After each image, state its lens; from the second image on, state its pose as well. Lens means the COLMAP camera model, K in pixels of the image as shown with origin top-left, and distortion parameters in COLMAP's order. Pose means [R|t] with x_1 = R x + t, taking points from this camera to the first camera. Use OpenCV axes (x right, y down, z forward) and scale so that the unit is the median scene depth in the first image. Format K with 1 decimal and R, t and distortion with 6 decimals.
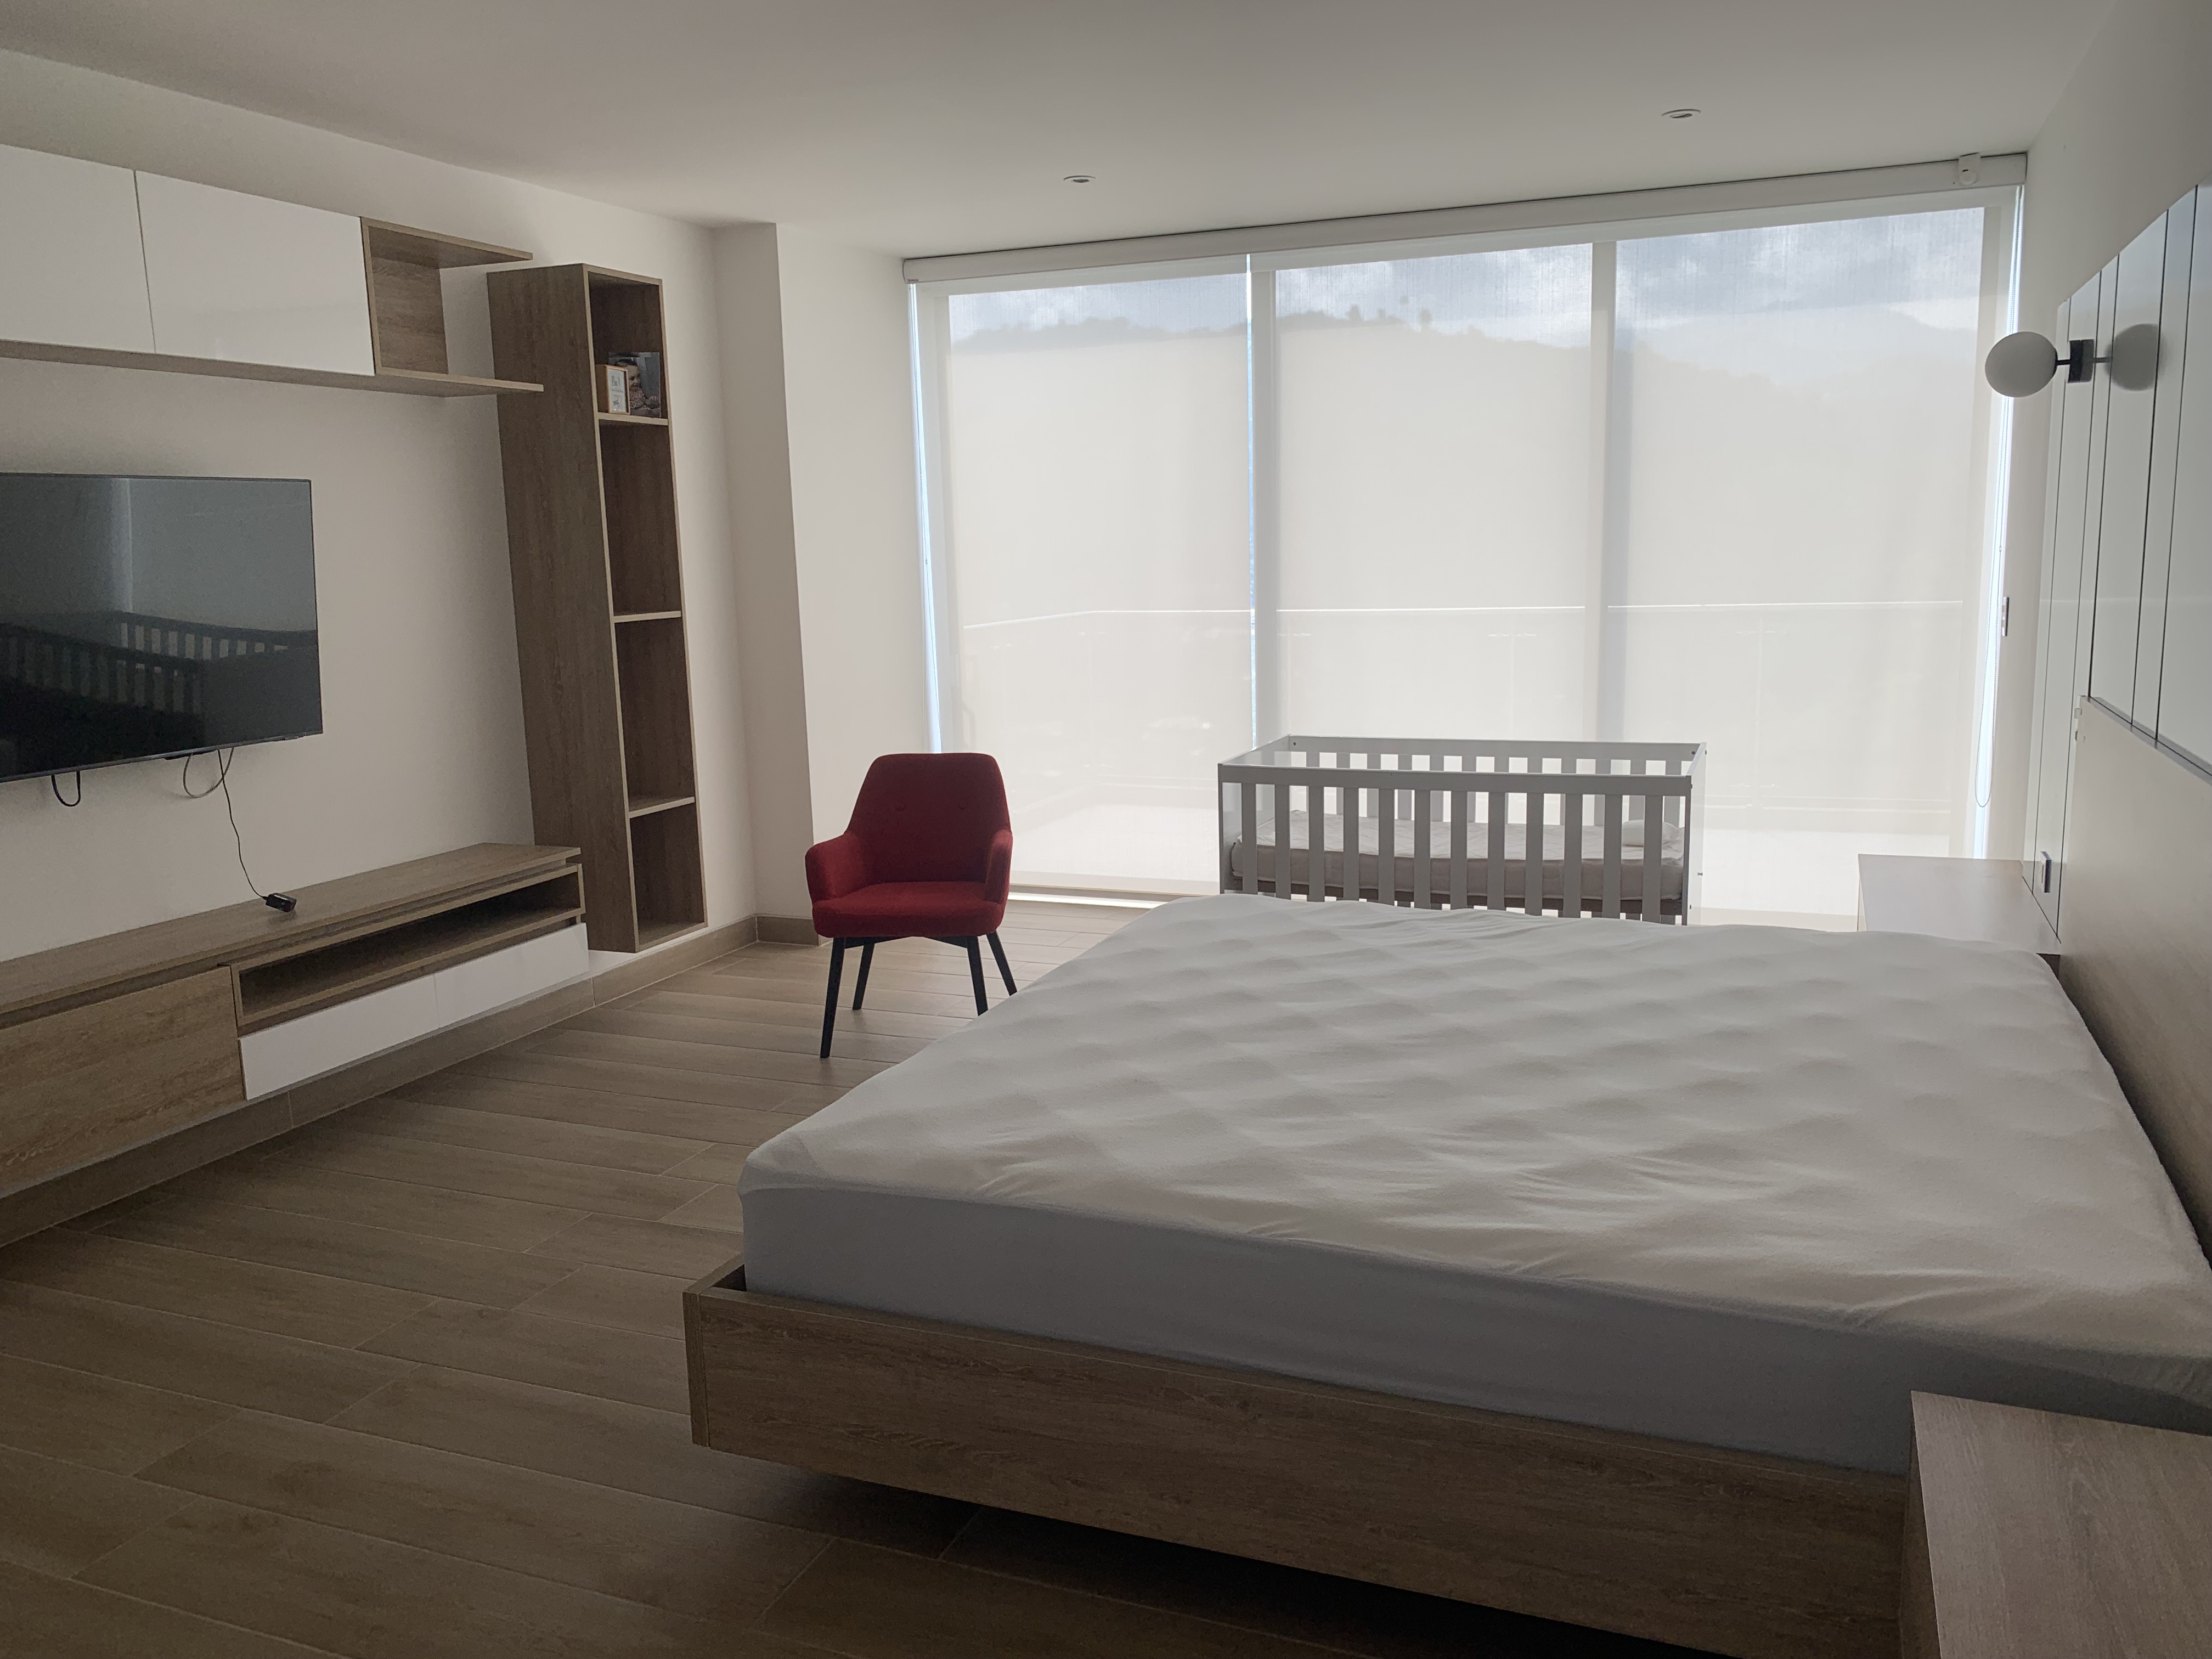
lens RADIAL K [[1673.9, 0, 1118.2], [0, 1673.9, 808.3], [0, 0, 1]] dist [0.048122, -0.051200]
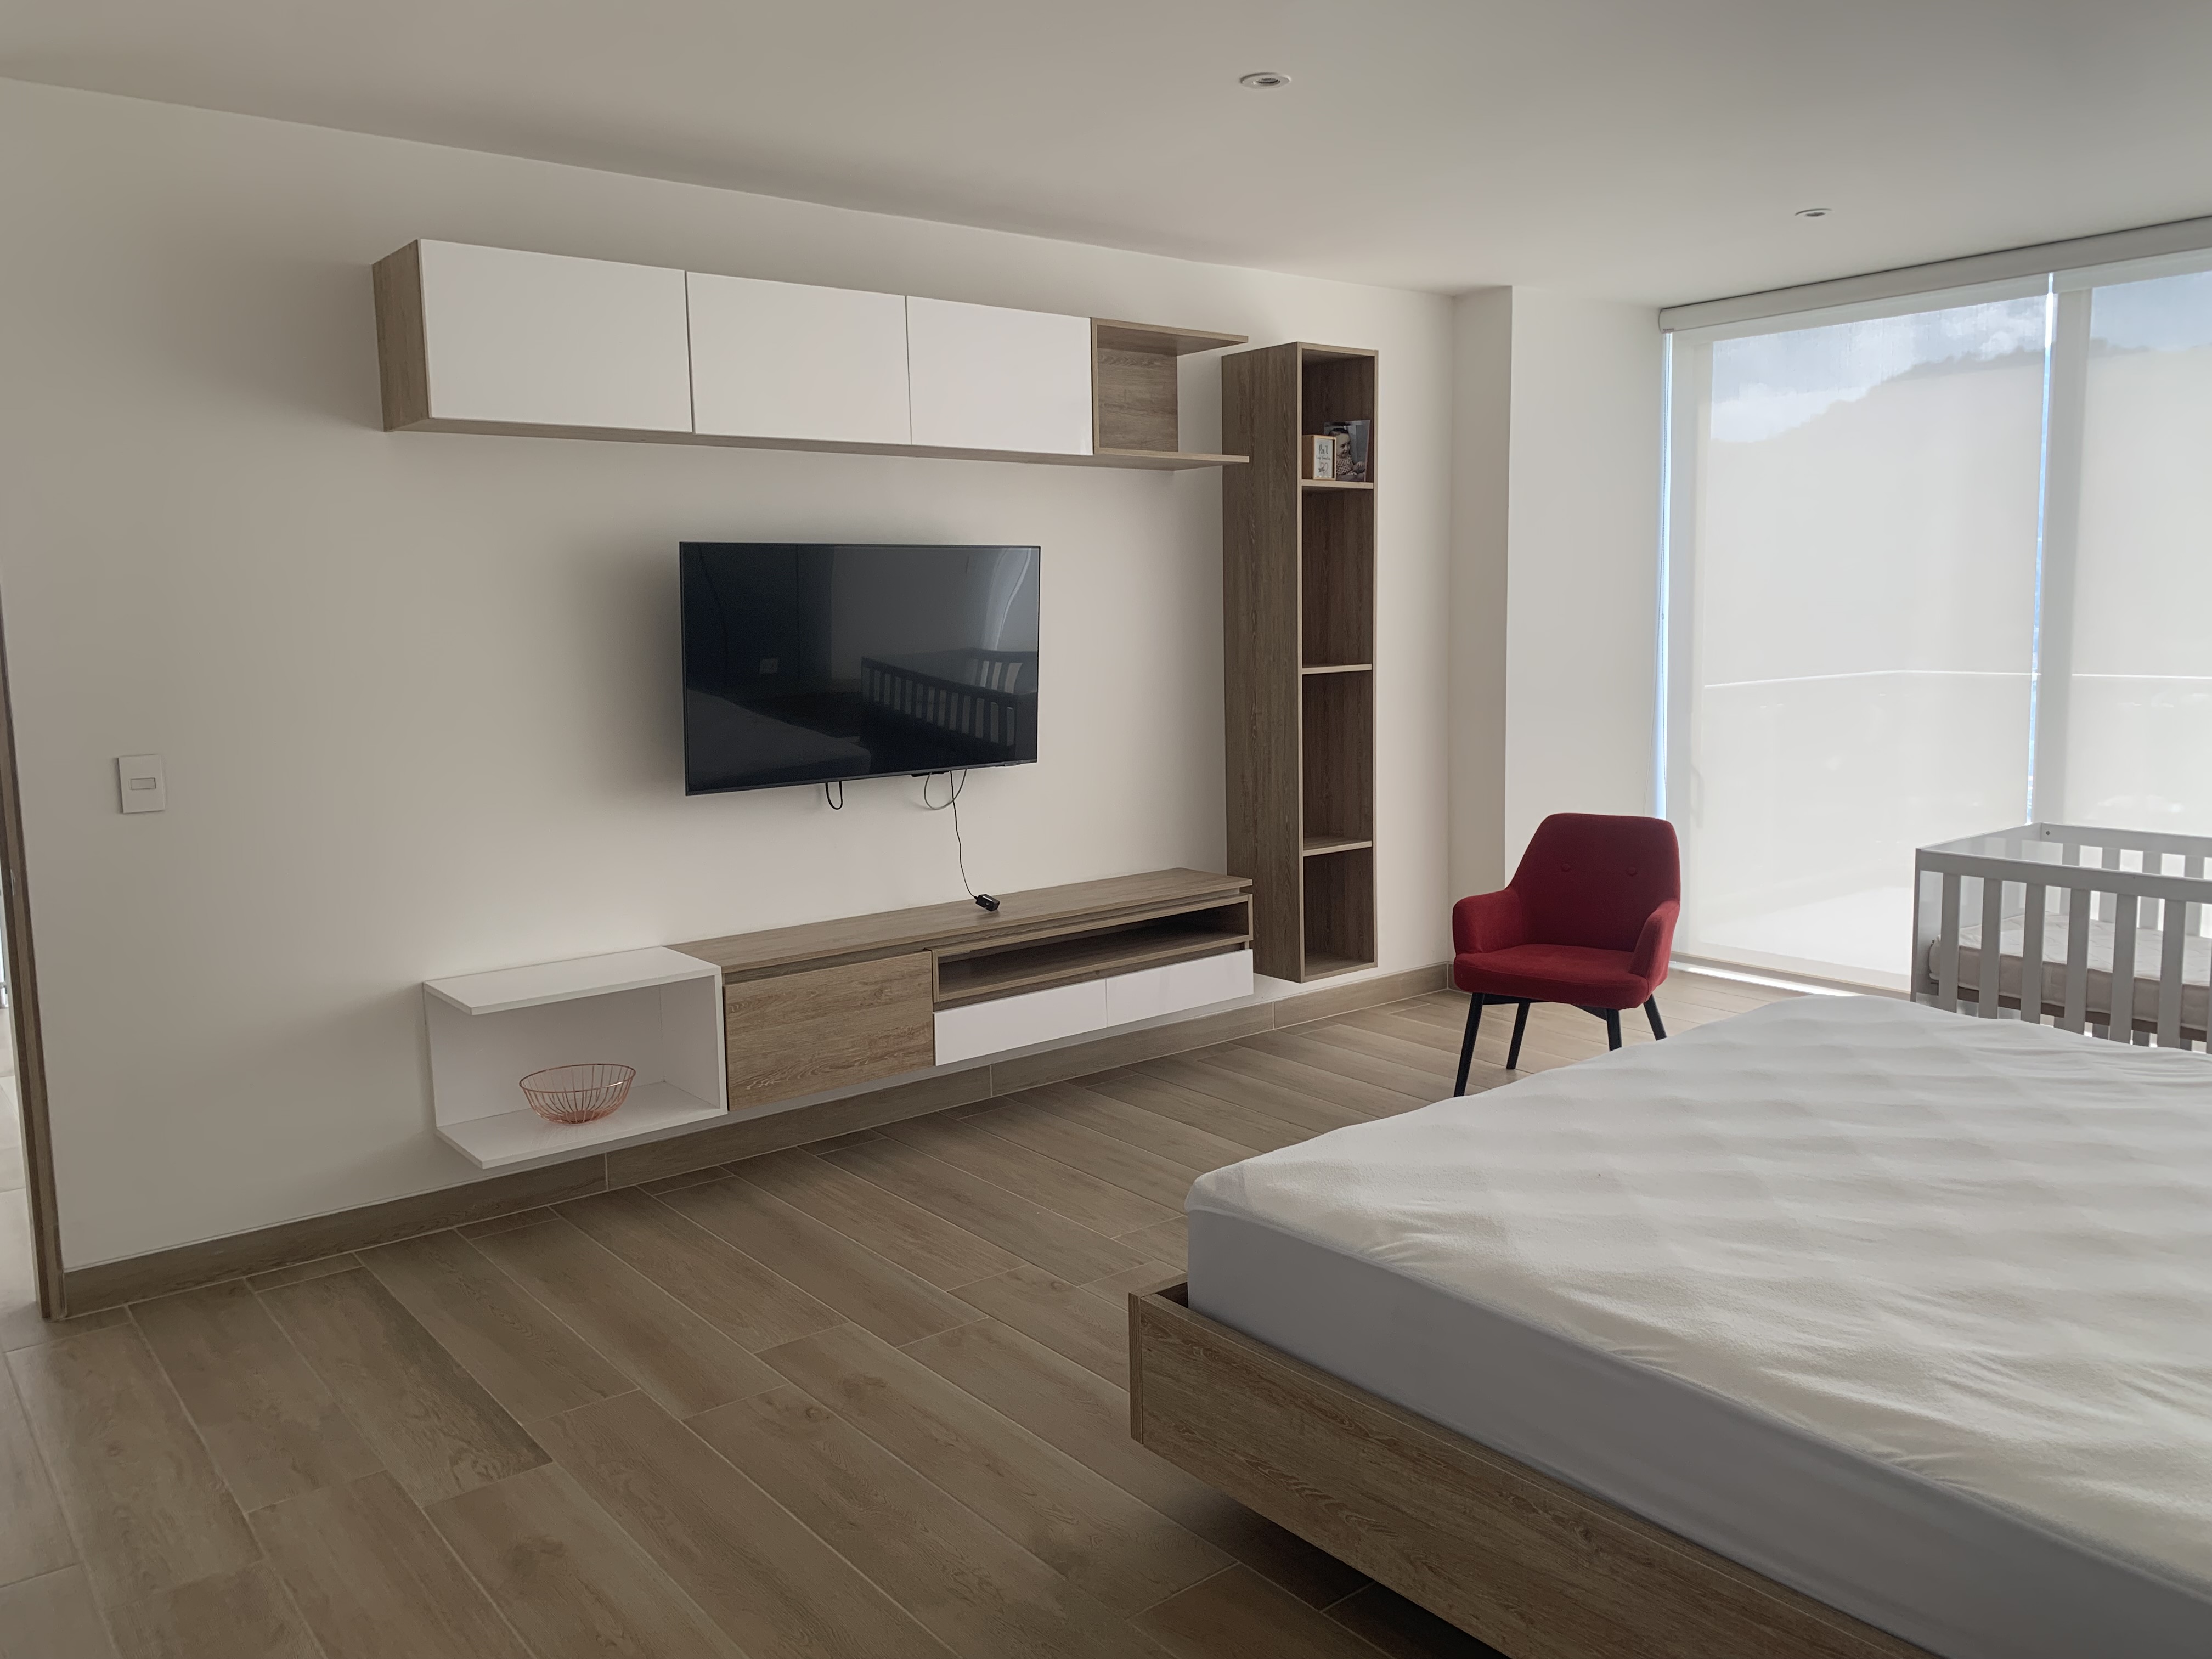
lens RADIAL K [[1673.9, 0, 1146.3], [0, 1673.9, 793.4], [0, 0, 1]] dist [0.048122, -0.051200]
pose [[0.878584, 0.063814, -0.473305, 0.160111], [-0.081280, 0.996554, -0.016515, -0.010849], [0.470620, 0.052980, 0.880744, 0.023523]]
